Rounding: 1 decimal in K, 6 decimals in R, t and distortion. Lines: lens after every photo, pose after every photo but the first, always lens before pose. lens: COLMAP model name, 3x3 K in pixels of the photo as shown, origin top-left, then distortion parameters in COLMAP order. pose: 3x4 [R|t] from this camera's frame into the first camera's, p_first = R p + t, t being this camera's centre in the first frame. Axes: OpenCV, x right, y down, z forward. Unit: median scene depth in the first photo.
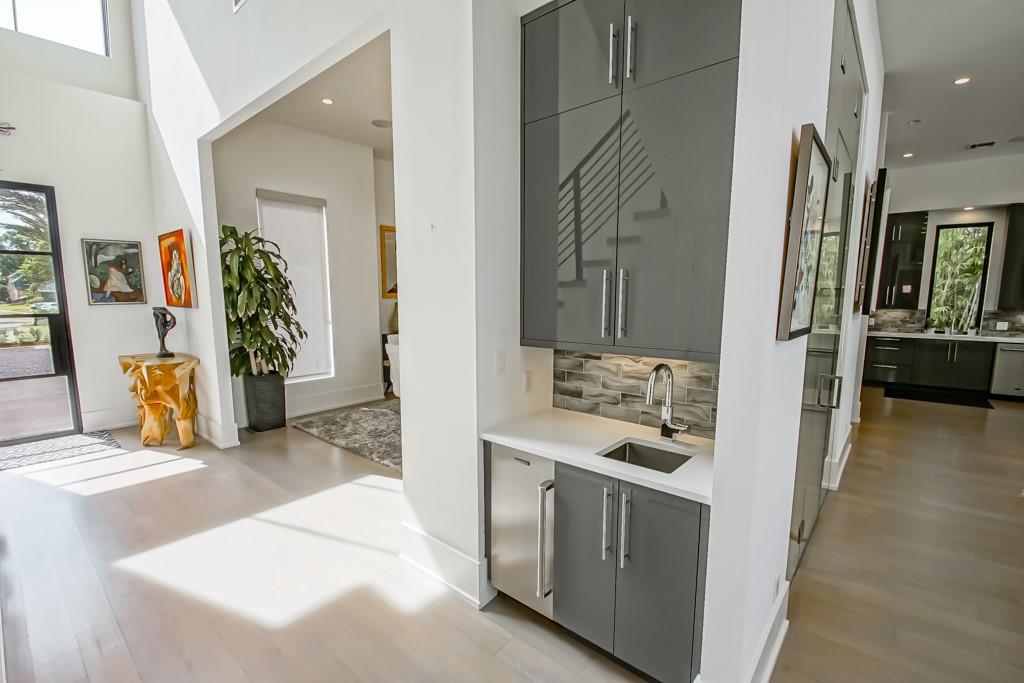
lens RADIAL K [[473.2, 0, 516.4], [0, 473.2, 351.1], [0, 0, 1]] dist [-0.000970, -0.000606]
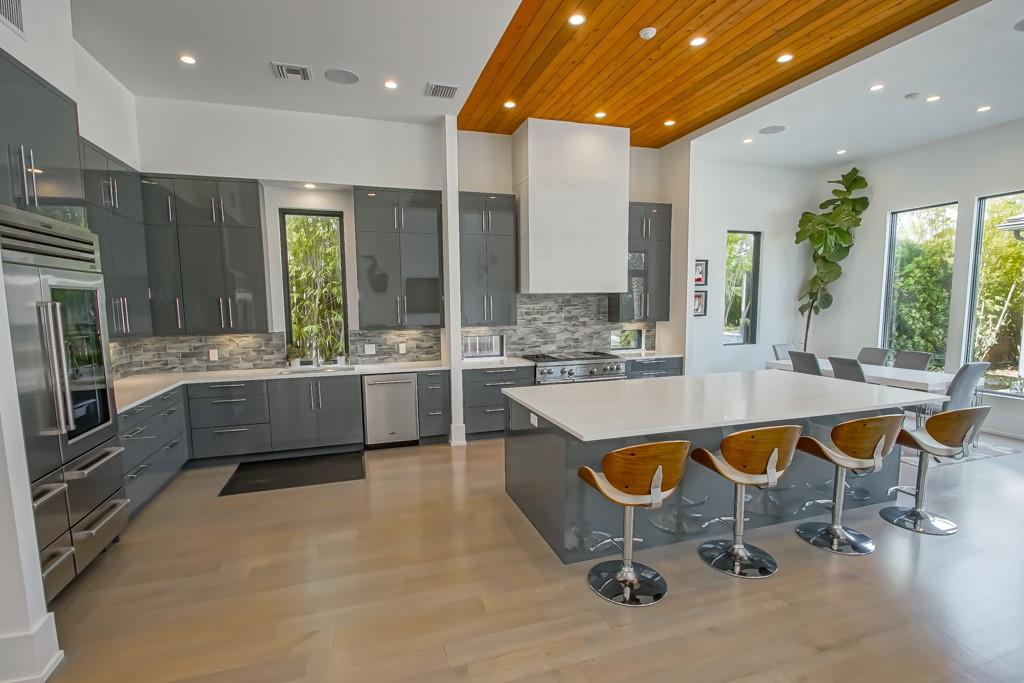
lens RADIAL K [[473.2, 0, 512.6], [0, 473.2, 347.5], [0, 0, 1]] dist [-0.000970, -0.000606]
pose [[0.533270, -0.086393, 0.841522, 0.487110], [0.114385, 0.993000, 0.029459, -0.050545], [-0.838176, 0.080548, 0.539419, 0.376680]]
